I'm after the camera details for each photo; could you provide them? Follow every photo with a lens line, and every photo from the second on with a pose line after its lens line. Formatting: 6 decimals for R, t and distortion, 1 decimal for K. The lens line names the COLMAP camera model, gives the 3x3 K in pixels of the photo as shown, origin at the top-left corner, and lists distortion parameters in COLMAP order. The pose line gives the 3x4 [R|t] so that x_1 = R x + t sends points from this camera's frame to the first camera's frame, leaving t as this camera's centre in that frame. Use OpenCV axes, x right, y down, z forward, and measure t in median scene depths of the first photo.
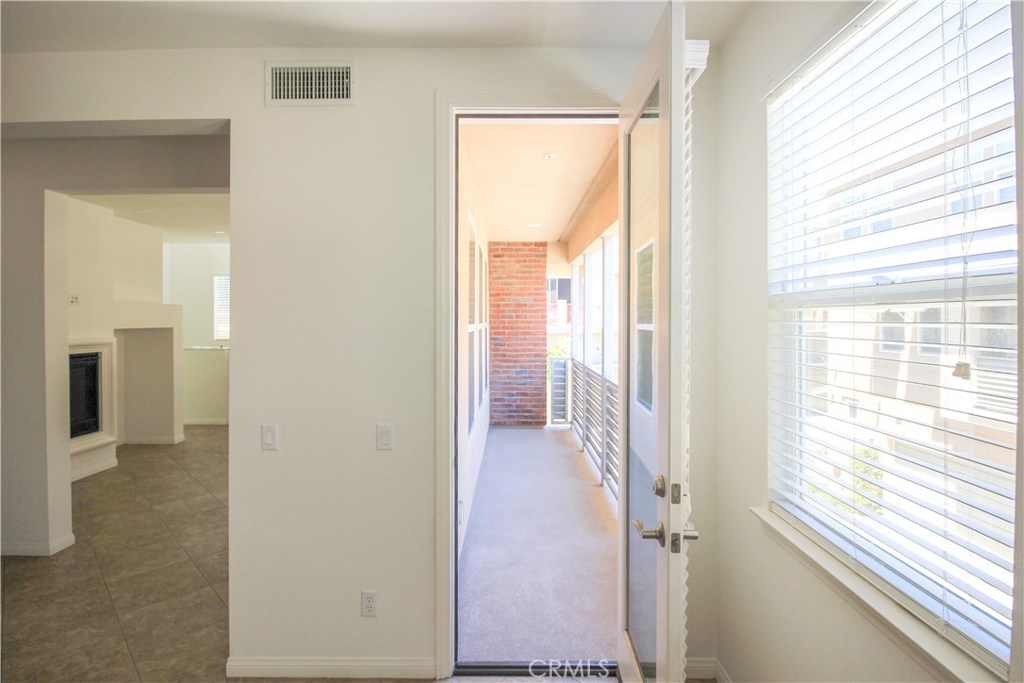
lens RADIAL K [[491.8, 0, 512.0], [0, 491.8, 341.5], [0, 0, 1]] dist [0.001228, -0.009968]
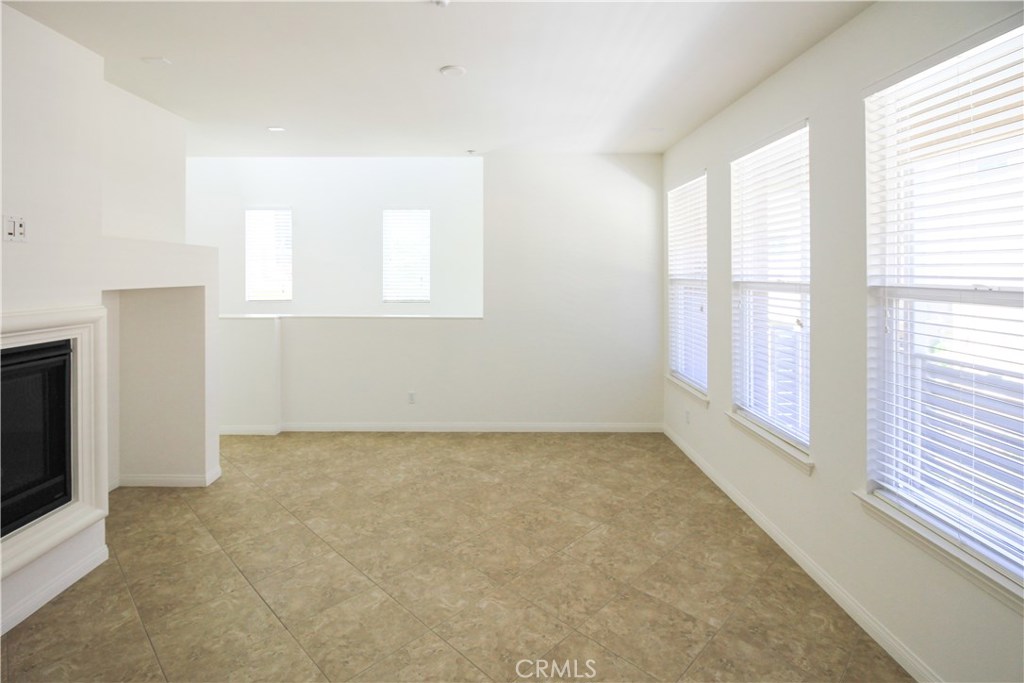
lens RADIAL K [[501.5, 0, 505.1], [0, 501.5, 269.9], [0, 0, 1]] dist [0.003197, -0.010422]
pose [[0.999646, -0.025577, -0.007346, -0.427463], [0.025264, 0.998882, -0.039948, -0.017129], [0.008360, 0.039748, 0.999175, 0.530377]]
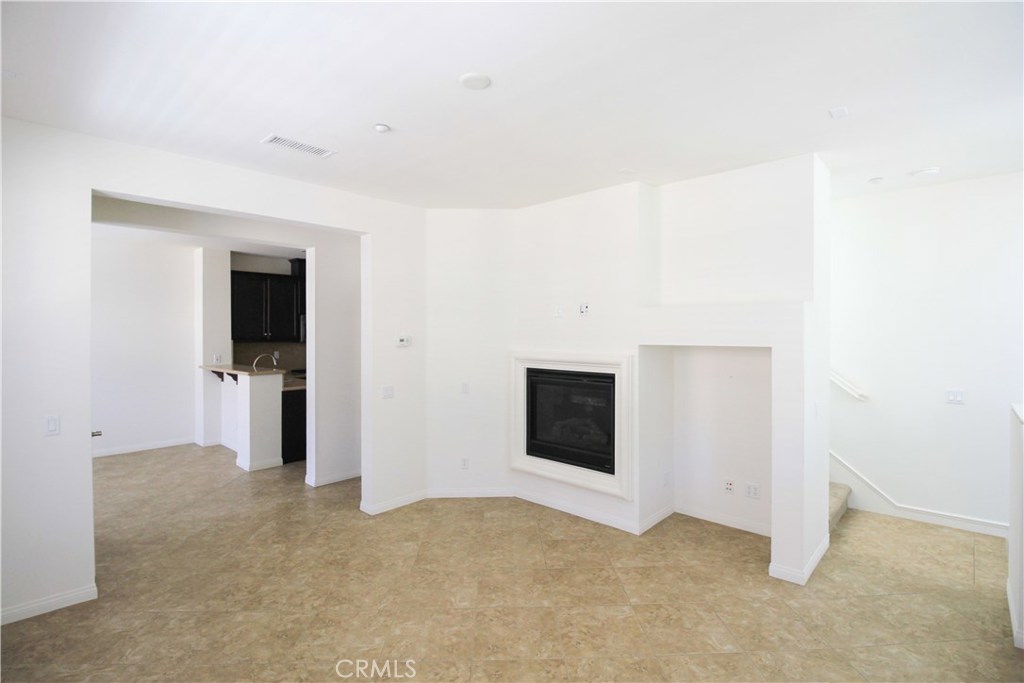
lens RADIAL K [[491.8, 0, 512.0], [0, 491.8, 341.5], [0, 0, 1]] dist [0.001228, -0.009968]
pose [[-0.698245, -0.006670, -0.715828, -0.177289], [-0.039094, 0.998820, 0.028826, -0.049135], [0.714791, 0.048112, -0.697681, 1.509316]]
